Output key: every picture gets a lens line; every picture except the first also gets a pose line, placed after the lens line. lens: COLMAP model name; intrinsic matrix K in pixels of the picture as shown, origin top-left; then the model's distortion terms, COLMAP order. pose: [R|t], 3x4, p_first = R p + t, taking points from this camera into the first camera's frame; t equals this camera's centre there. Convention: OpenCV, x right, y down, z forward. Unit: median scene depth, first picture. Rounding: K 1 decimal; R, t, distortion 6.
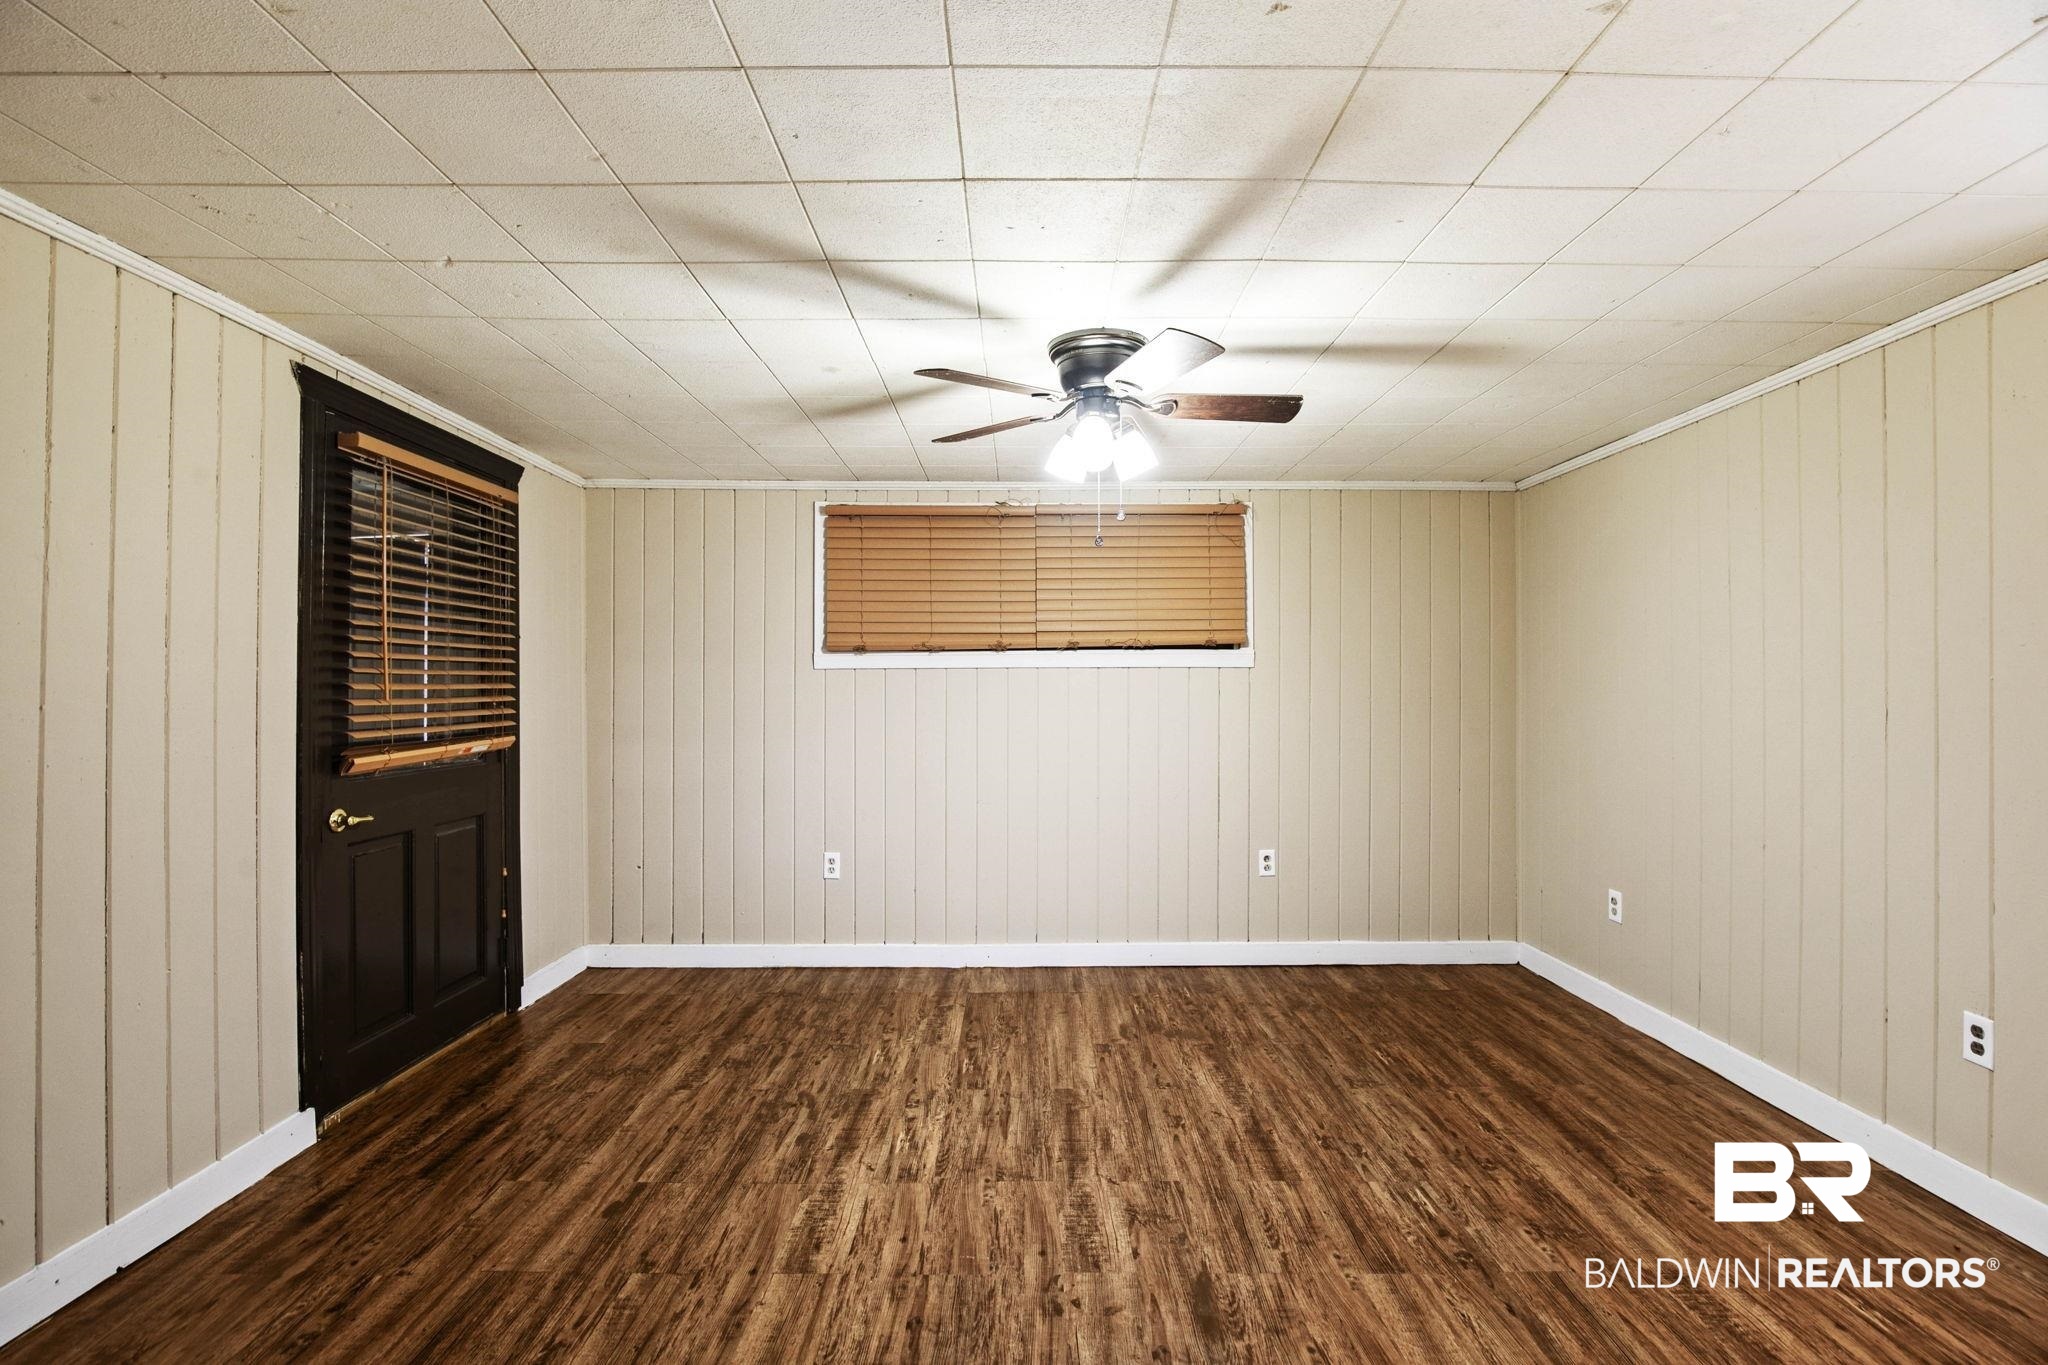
lens RADIAL K [[1055.7, 0, 1024.0], [0, 1055.7, 682.5], [0, 0, 1]] dist [-0.021409, 0.000160]
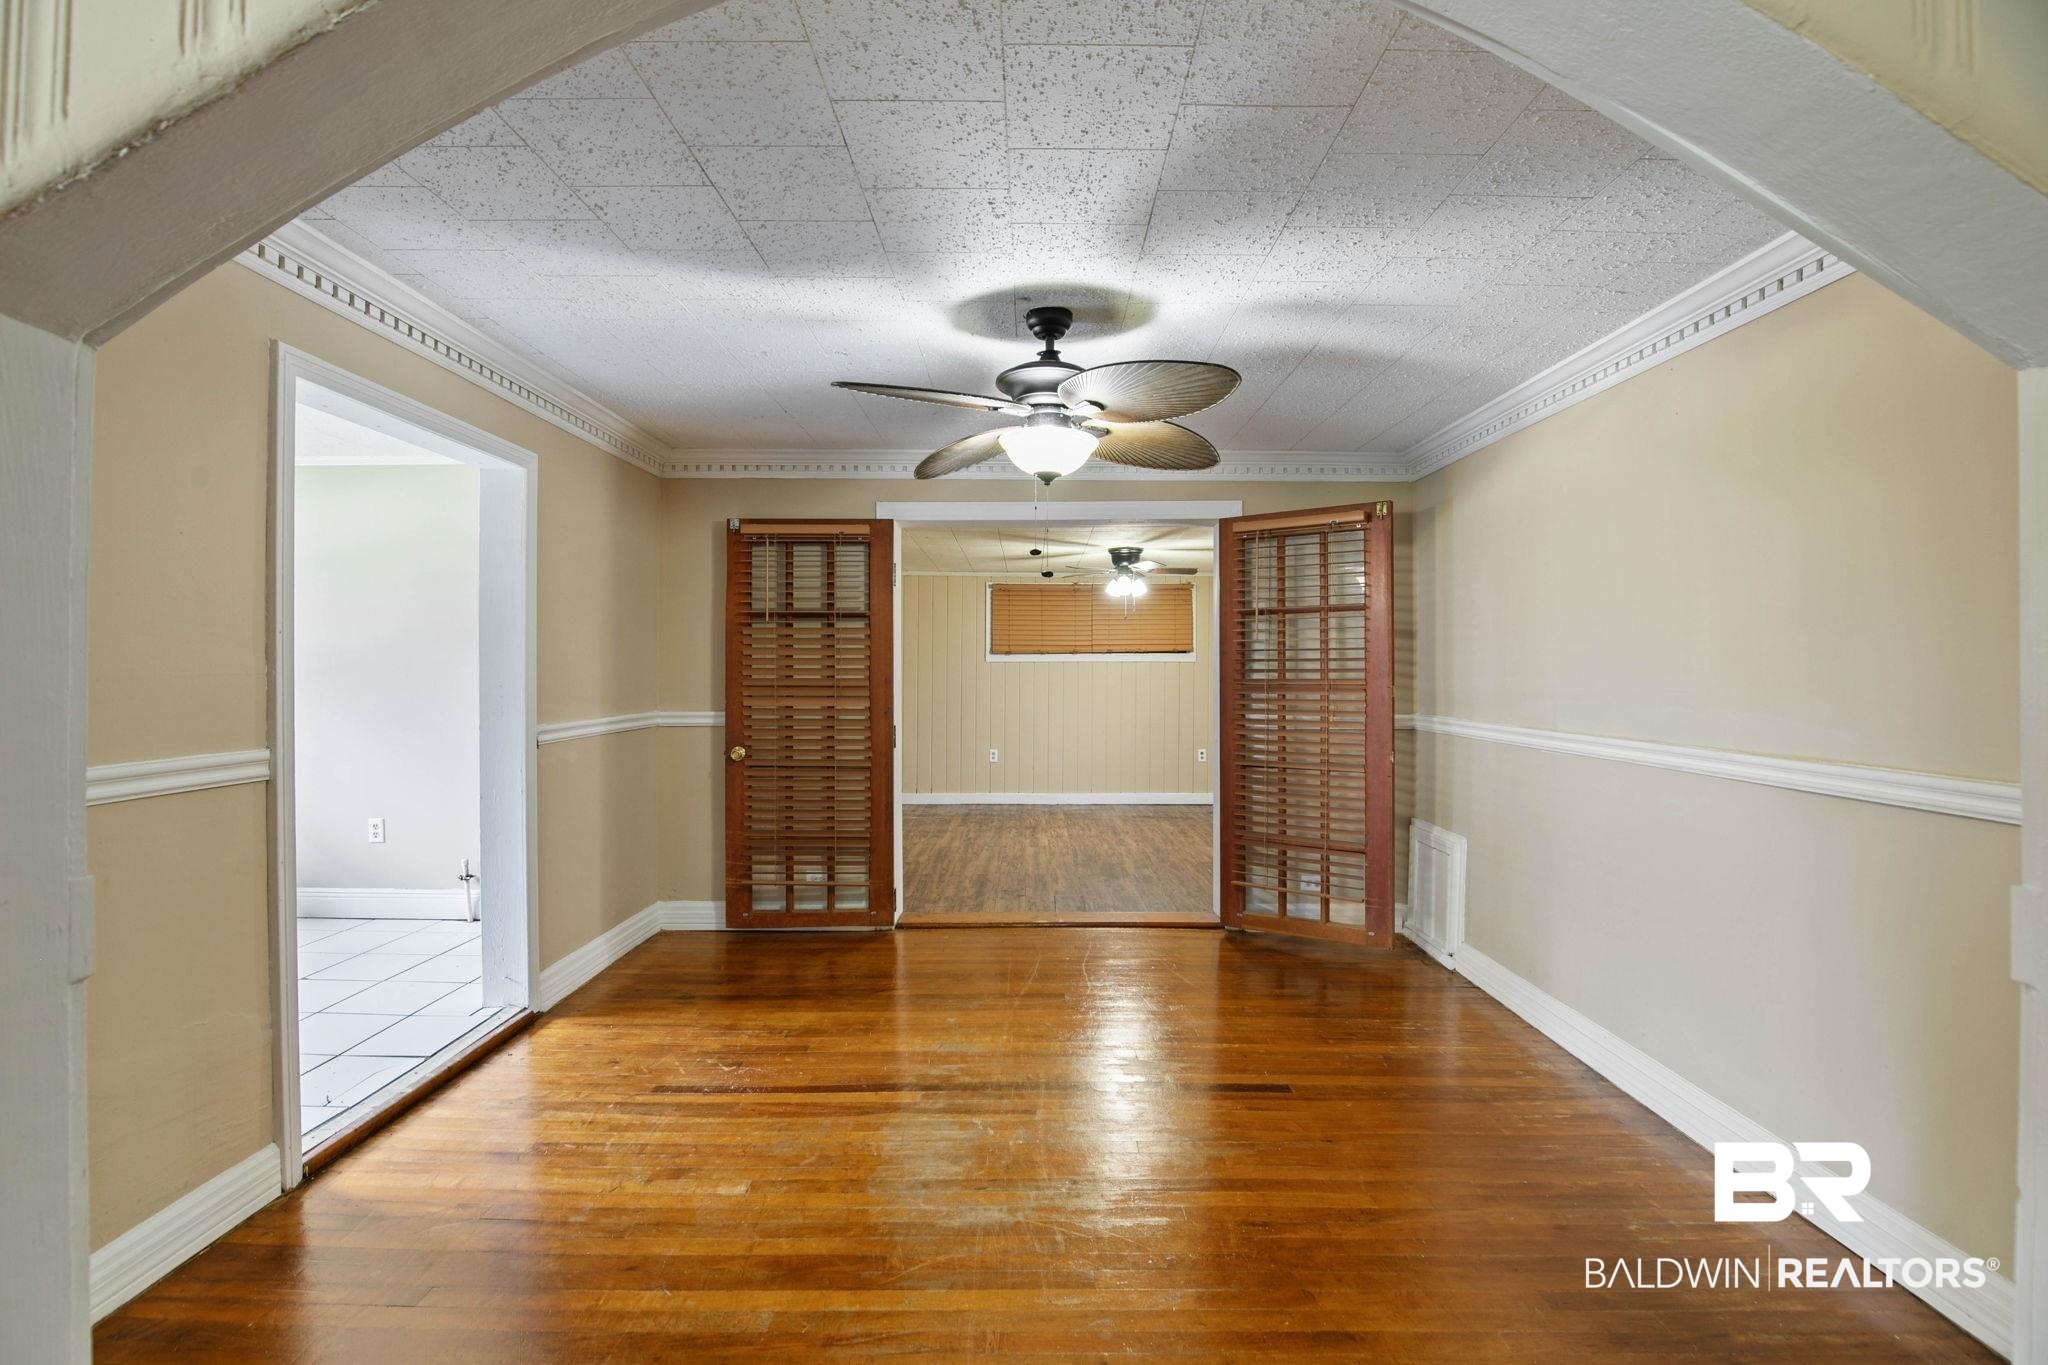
lens RADIAL K [[1055.7, 0, 1024.0], [0, 1055.7, 682.5], [0, 0, 1]] dist [-0.021409, 0.000160]
pose [[0.999994, 0.001293, -0.003253, -0.116694], [-0.001253, 0.999922, 0.012443, 0.001687], [0.003269, -0.012438, 0.999917, -1.102604]]
